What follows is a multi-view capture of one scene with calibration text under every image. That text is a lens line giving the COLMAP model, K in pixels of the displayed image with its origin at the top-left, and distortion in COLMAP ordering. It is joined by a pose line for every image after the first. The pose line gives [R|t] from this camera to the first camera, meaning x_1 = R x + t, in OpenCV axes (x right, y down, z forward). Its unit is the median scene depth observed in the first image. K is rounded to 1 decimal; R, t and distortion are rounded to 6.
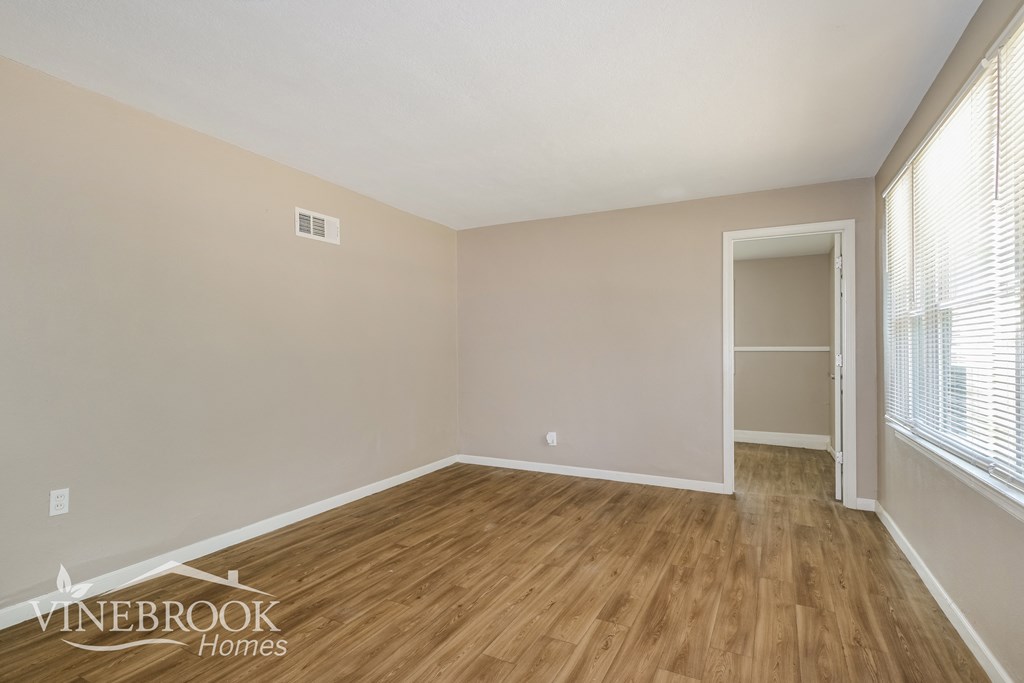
lens RADIAL K [[510.4, 0, 512.1], [0, 510.4, 345.4], [0, 0, 1]] dist [0.003398, 0.000736]
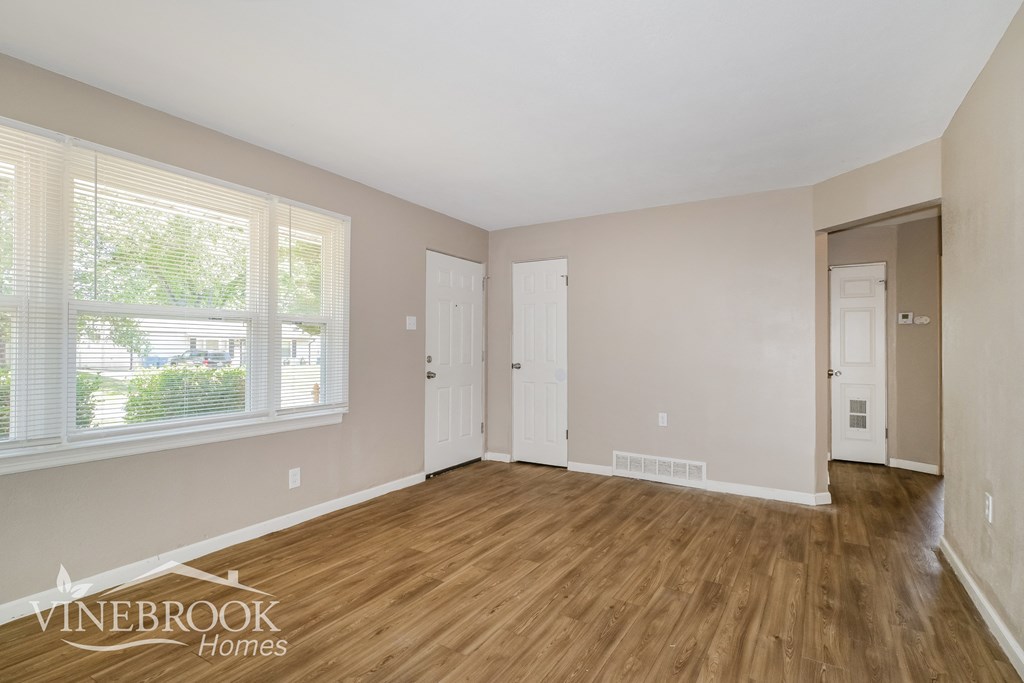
lens RADIAL K [[510.4, 0, 511.2], [0, 510.4, 345.8], [0, 0, 1]] dist [0.003398, 0.000736]
pose [[-0.997336, 0.001861, 0.072917, -0.066592], [0.000452, 0.999813, -0.019347, 0.022548], [-0.072940, -0.019263, -0.997150, 2.011593]]
